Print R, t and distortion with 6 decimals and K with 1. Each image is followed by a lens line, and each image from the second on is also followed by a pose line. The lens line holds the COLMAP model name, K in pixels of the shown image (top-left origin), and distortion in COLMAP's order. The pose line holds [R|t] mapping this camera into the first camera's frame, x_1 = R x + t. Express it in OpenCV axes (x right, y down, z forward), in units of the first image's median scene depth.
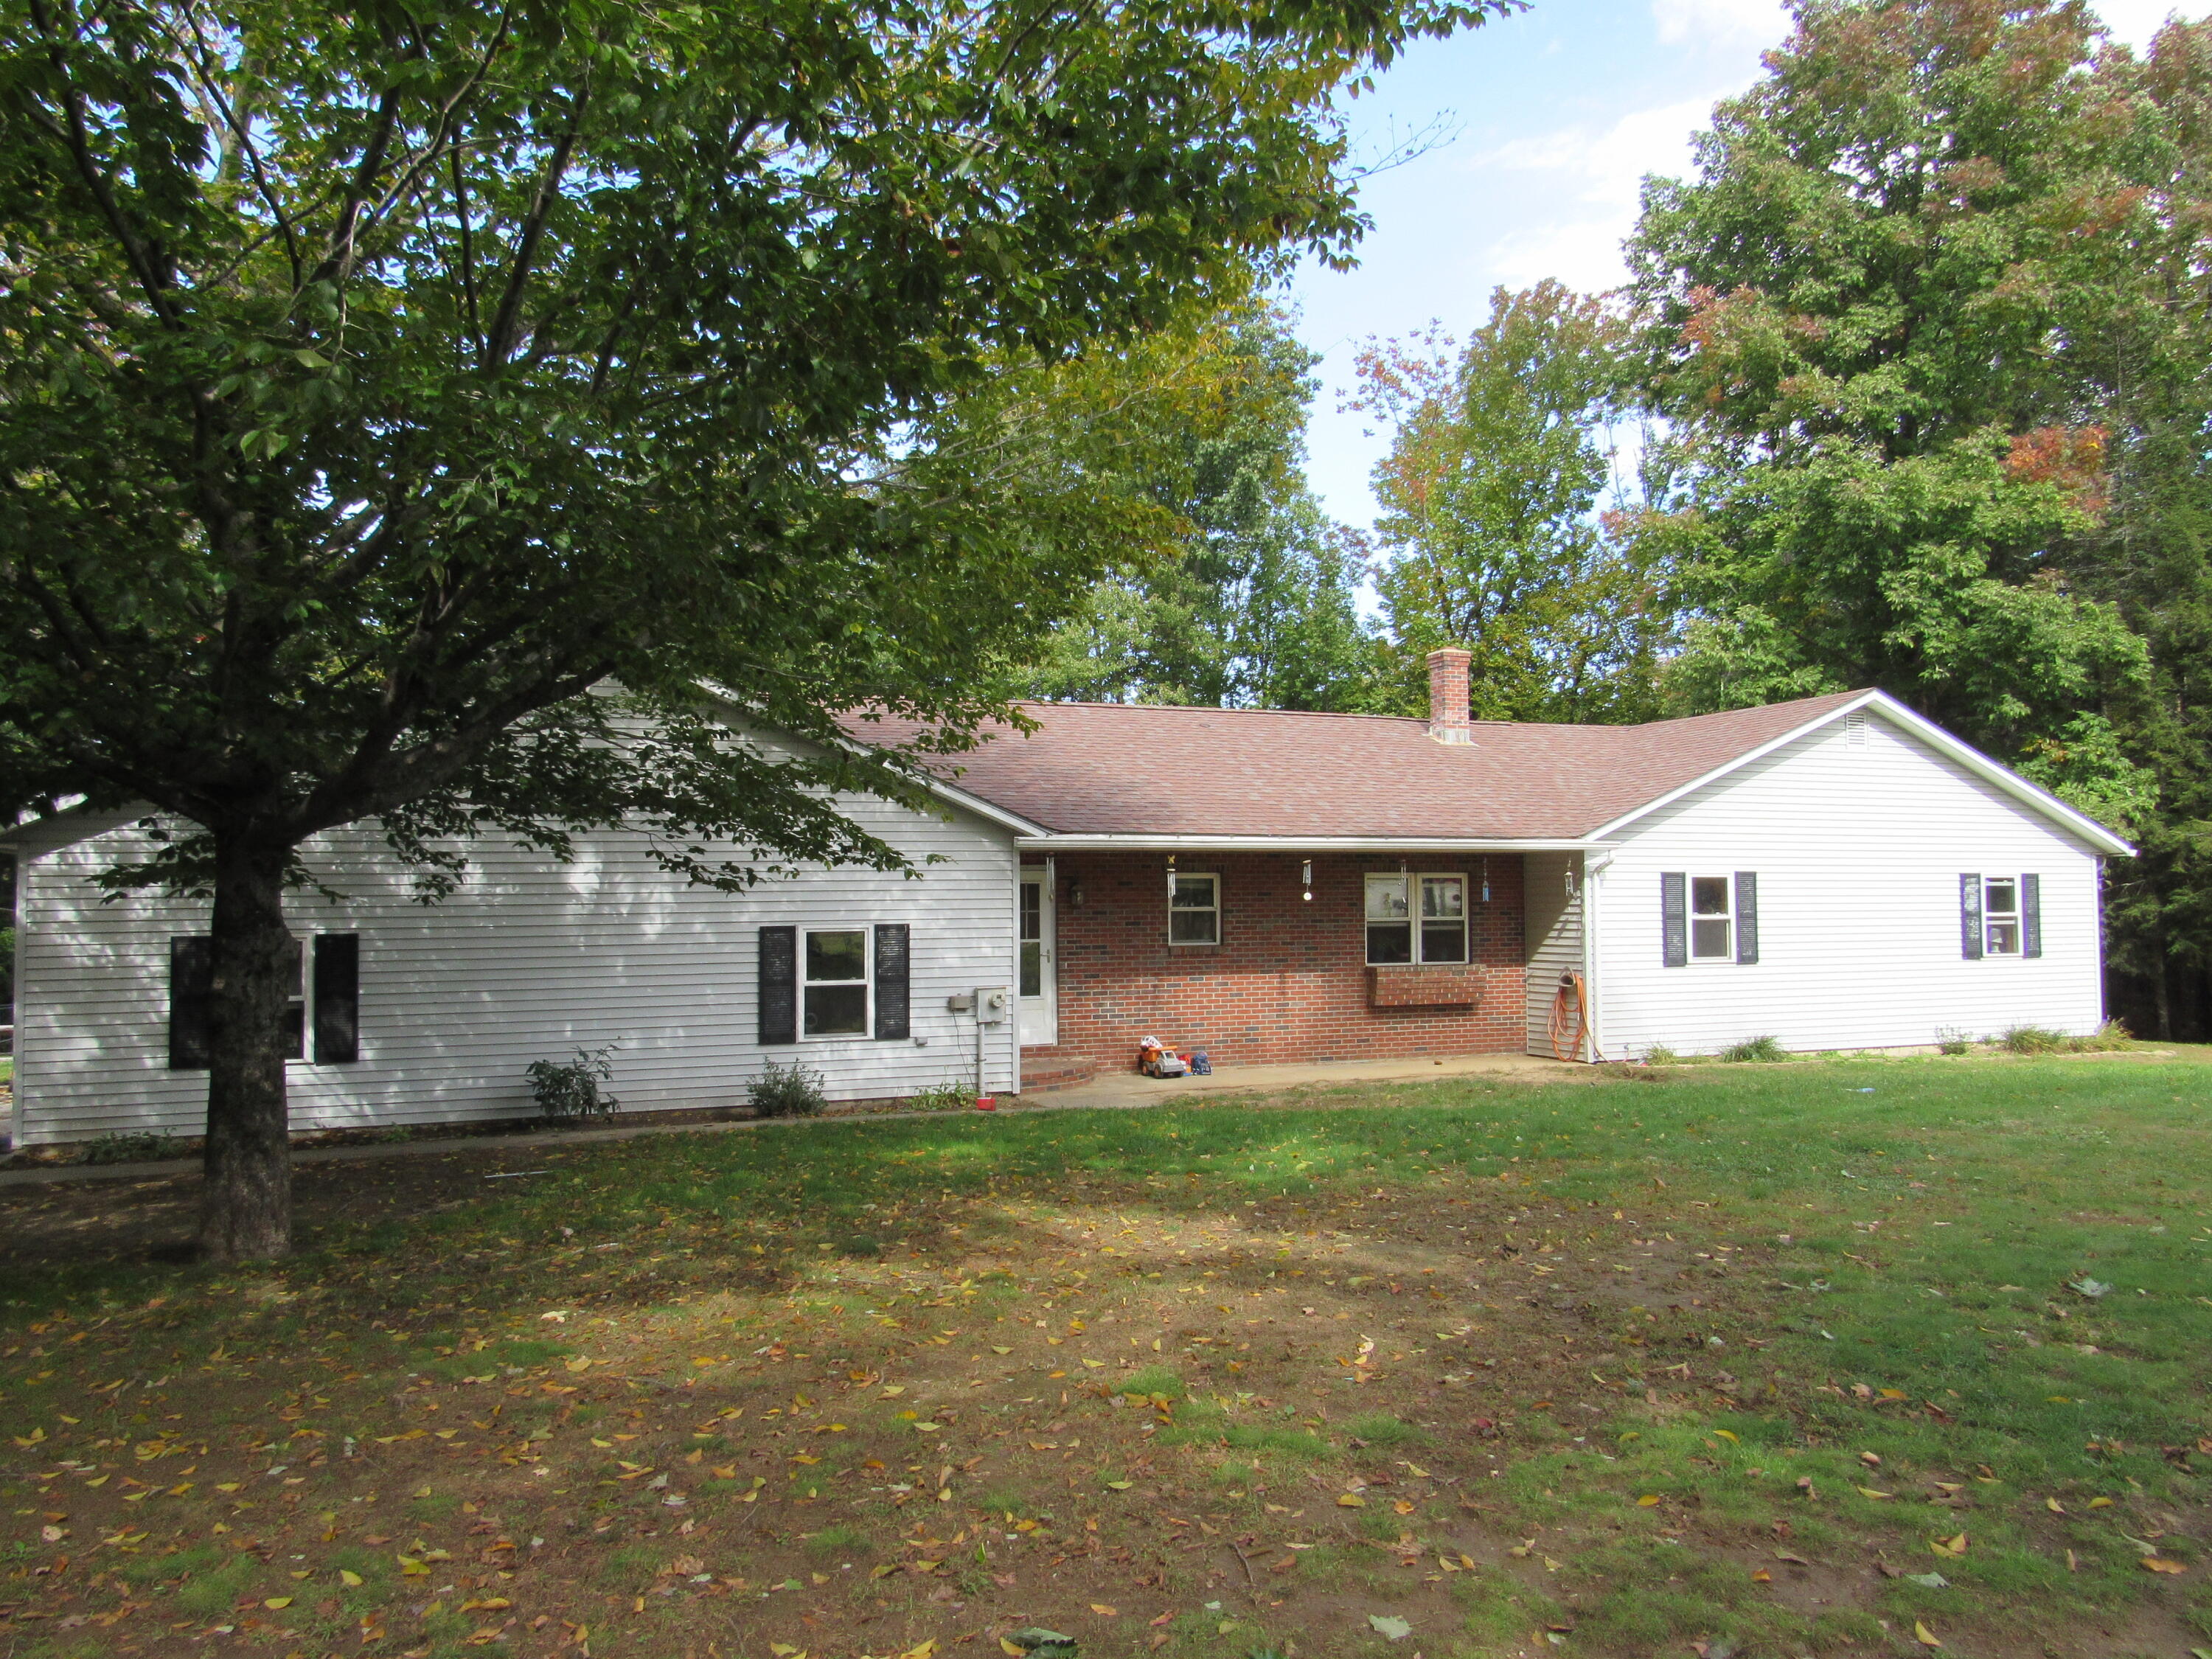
lens RADIAL K [[1548.4, 0, 1106.0], [0, 1548.4, 829.5], [0, 0, 1]] dist [0.006443, -0.002086]
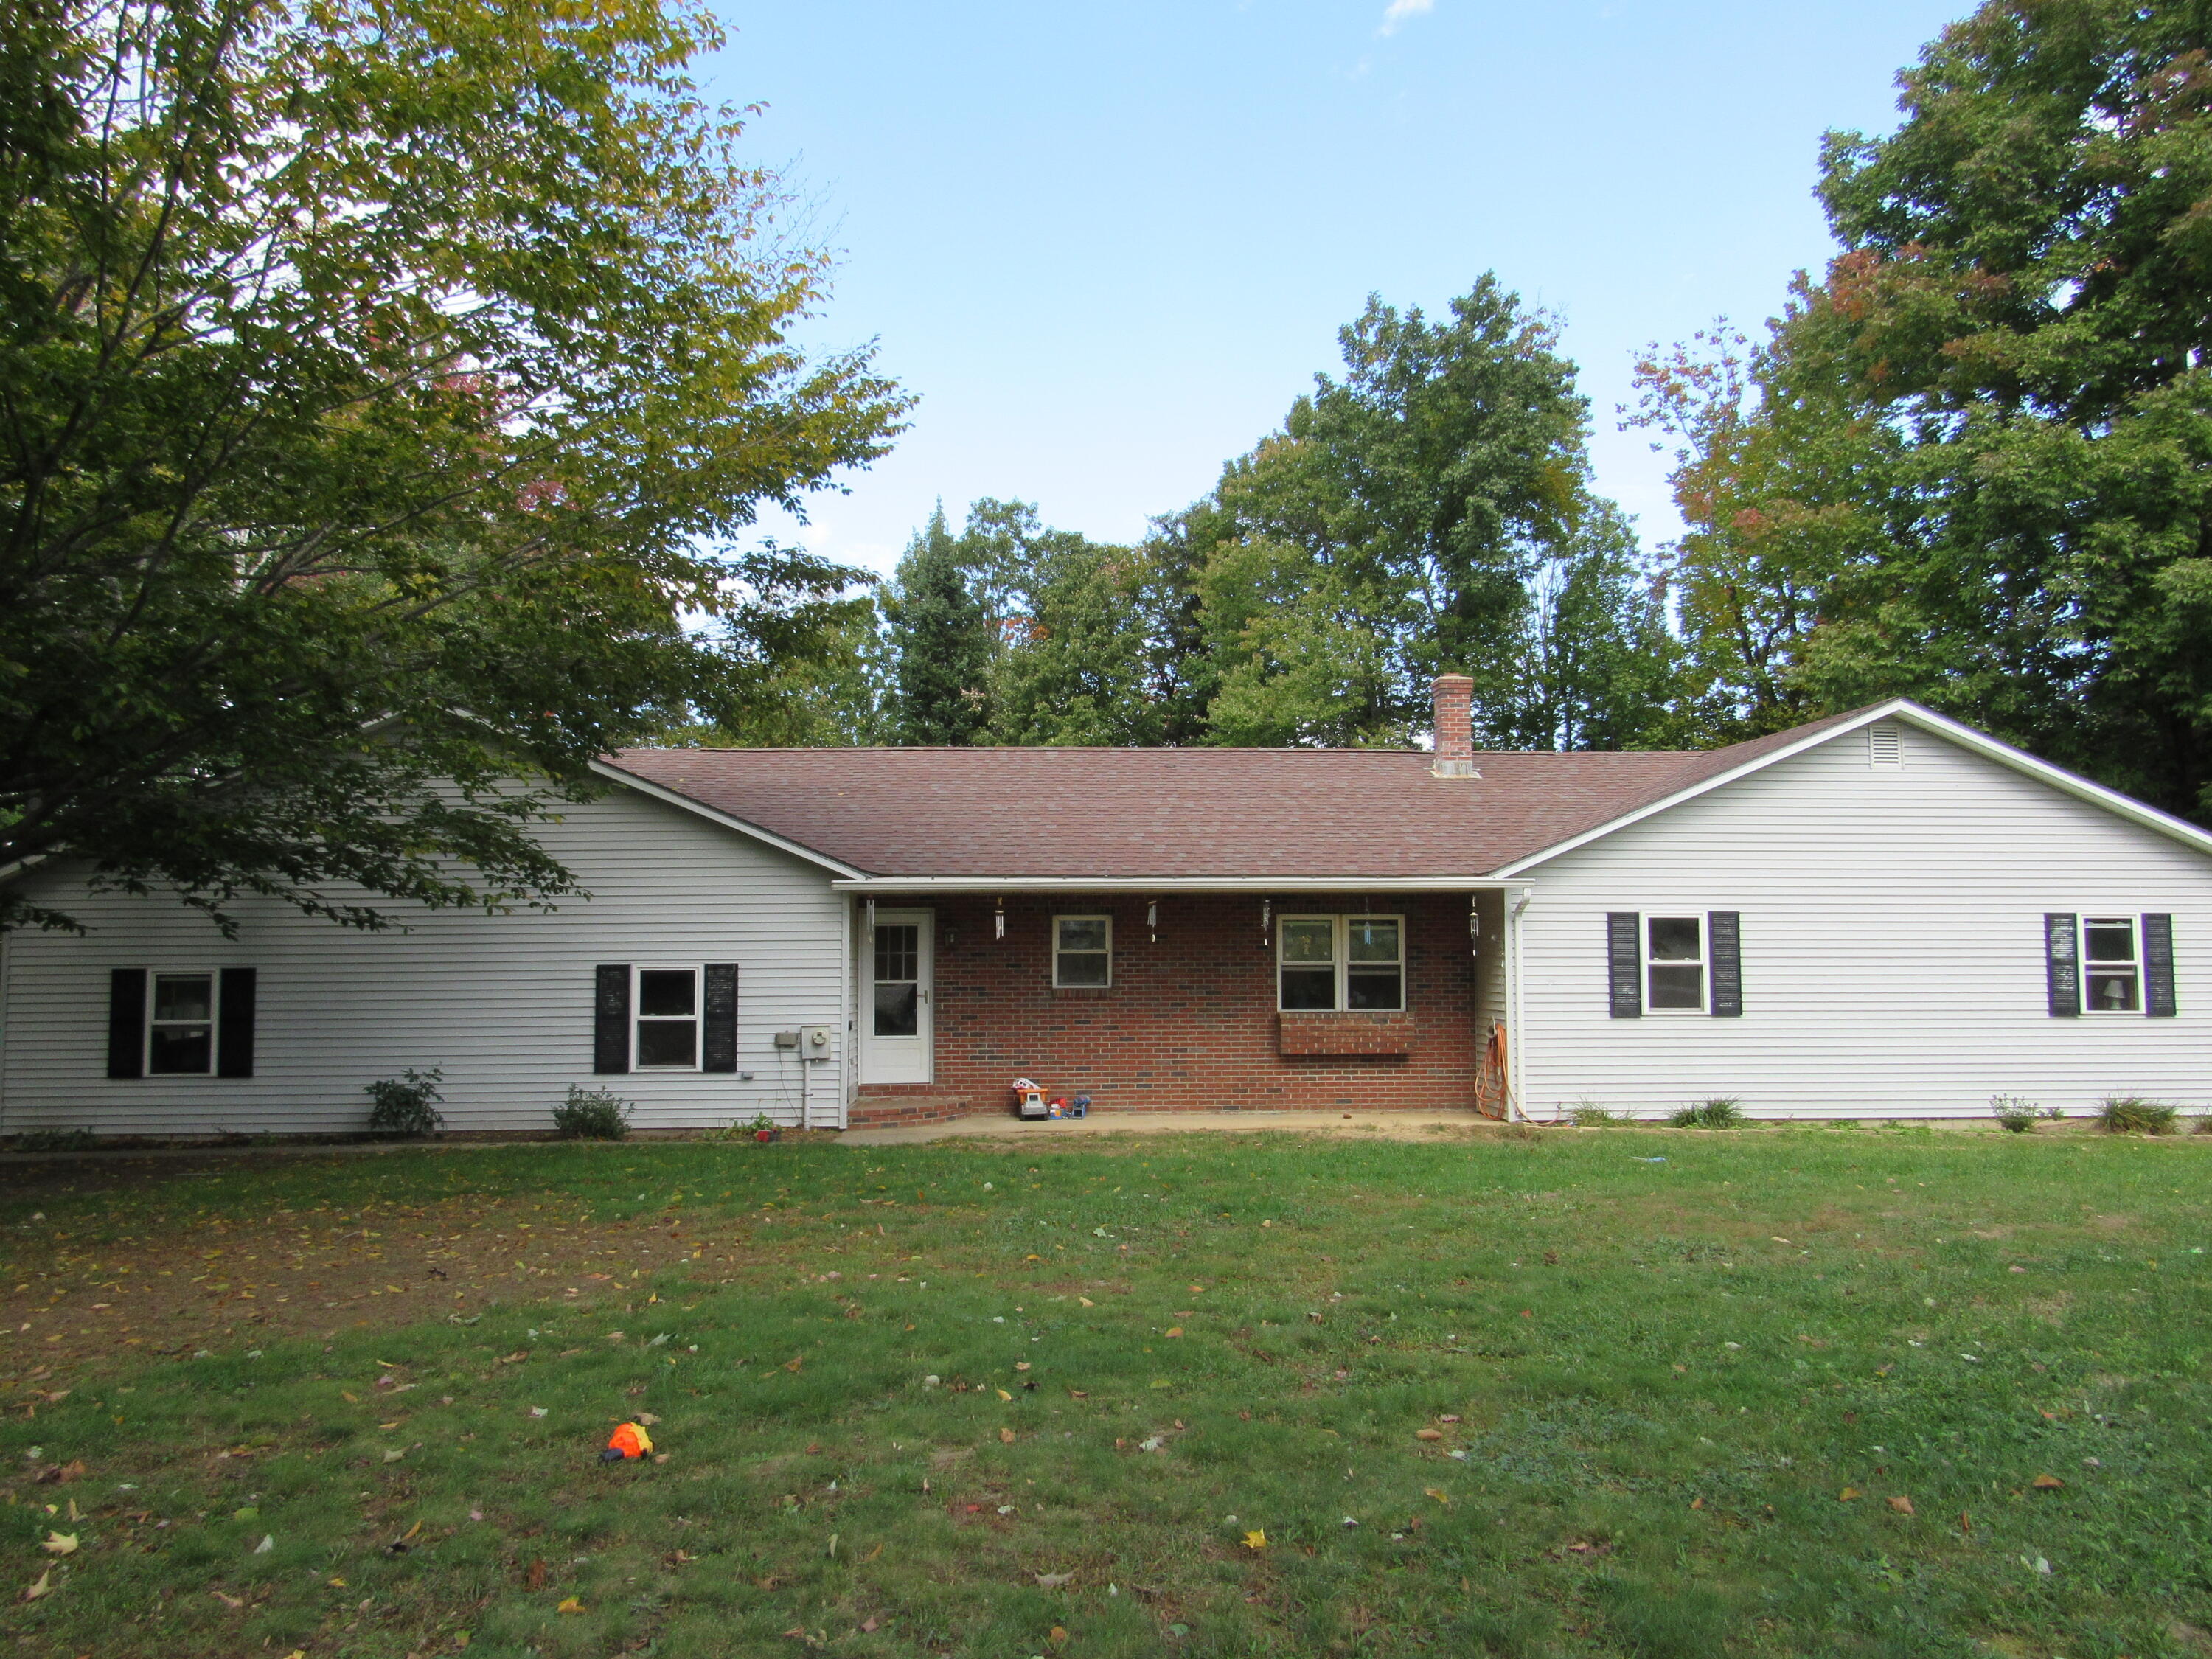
lens RADIAL K [[1529.1, 0, 1106.0], [0, 1529.1, 829.5], [0, 0, 1]] dist [0.003559, 0.005684]
pose [[0.951118, -0.020373, -0.308154, 0.357057], [0.011159, 0.999437, -0.031634, 0.004159], [0.308625, 0.026649, 0.950810, 0.064934]]
